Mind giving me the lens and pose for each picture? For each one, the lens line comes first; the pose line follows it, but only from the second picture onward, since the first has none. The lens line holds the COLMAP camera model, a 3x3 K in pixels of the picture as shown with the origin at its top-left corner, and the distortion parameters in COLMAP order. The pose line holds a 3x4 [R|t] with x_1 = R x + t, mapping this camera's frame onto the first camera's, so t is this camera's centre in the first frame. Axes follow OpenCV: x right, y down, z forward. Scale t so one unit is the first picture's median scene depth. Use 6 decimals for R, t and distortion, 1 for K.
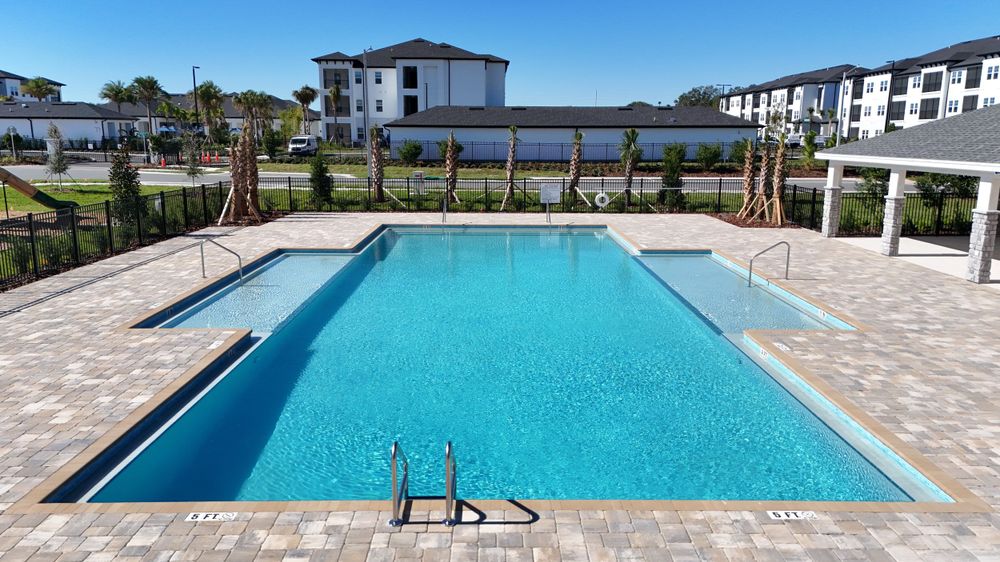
lens RADIAL K [[741.0, 0, 494.7], [0, 741.0, 282.4], [0, 0, 1]] dist [0.029664, -0.004065]
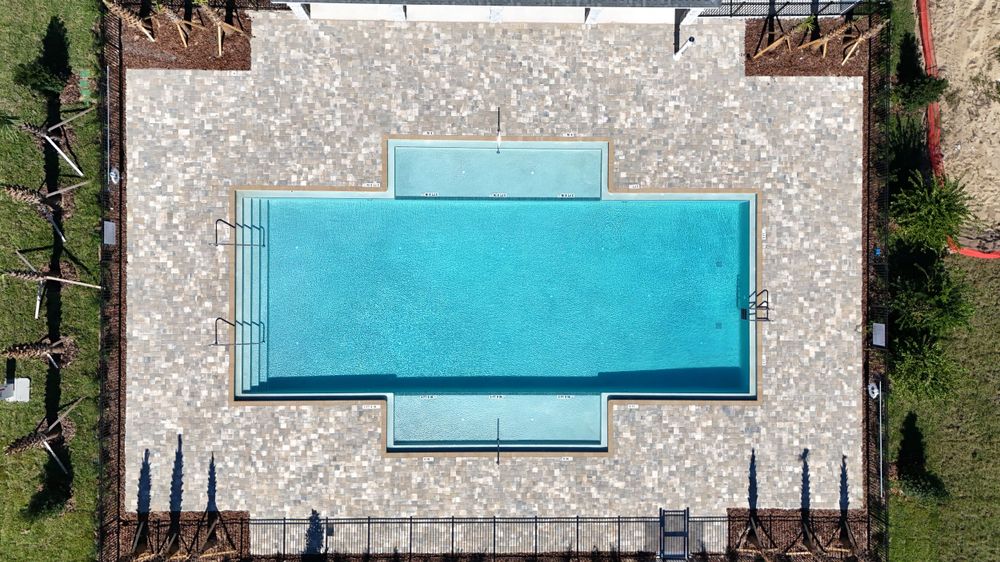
lens RADIAL K [[731.2, 0, 498.6], [0, 731.2, 279.5], [0, 0, 1]] dist [0.071418, -0.061932]
pose [[0.009200, -0.999936, -0.006586, 0.016528], [0.163011, -0.004998, 0.986612, -0.535057], [-0.986581, -0.010151, 0.162955, 0.224929]]
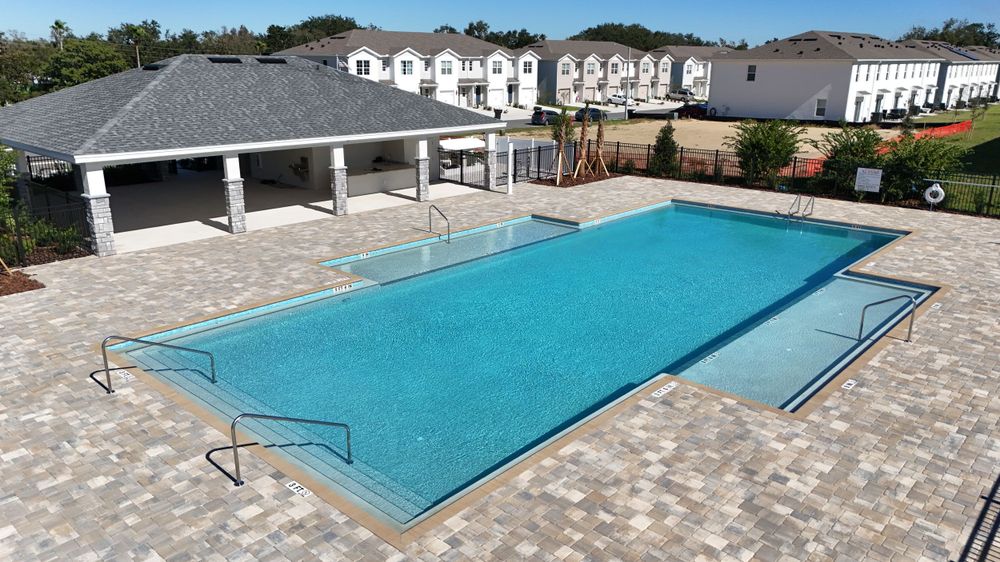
lens RADIAL K [[731.2, 0, 498.6], [0, 731.2, 279.5], [0, 0, 1]] dist [0.071418, -0.061932]
pose [[-0.737652, -0.206116, 0.642951, -0.177941], [0.117401, 0.898603, 0.422765, -0.149670], [-0.664896, 0.387336, -0.638658, 0.562598]]
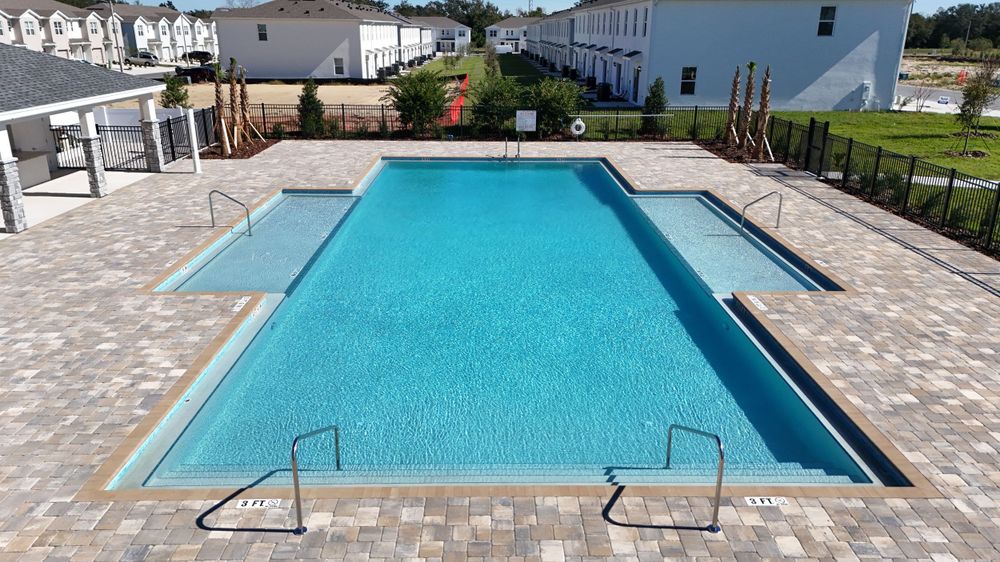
lens RADIAL K [[731.2, 0, 498.6], [0, 731.2, 279.5], [0, 0, 1]] dist [0.071418, -0.061932]
pose [[-0.999864, -0.008916, -0.013883, 0.004250], [-0.014647, 0.866983, 0.498123, -0.143729], [0.007595, 0.498259, -0.866995, 0.601163]]
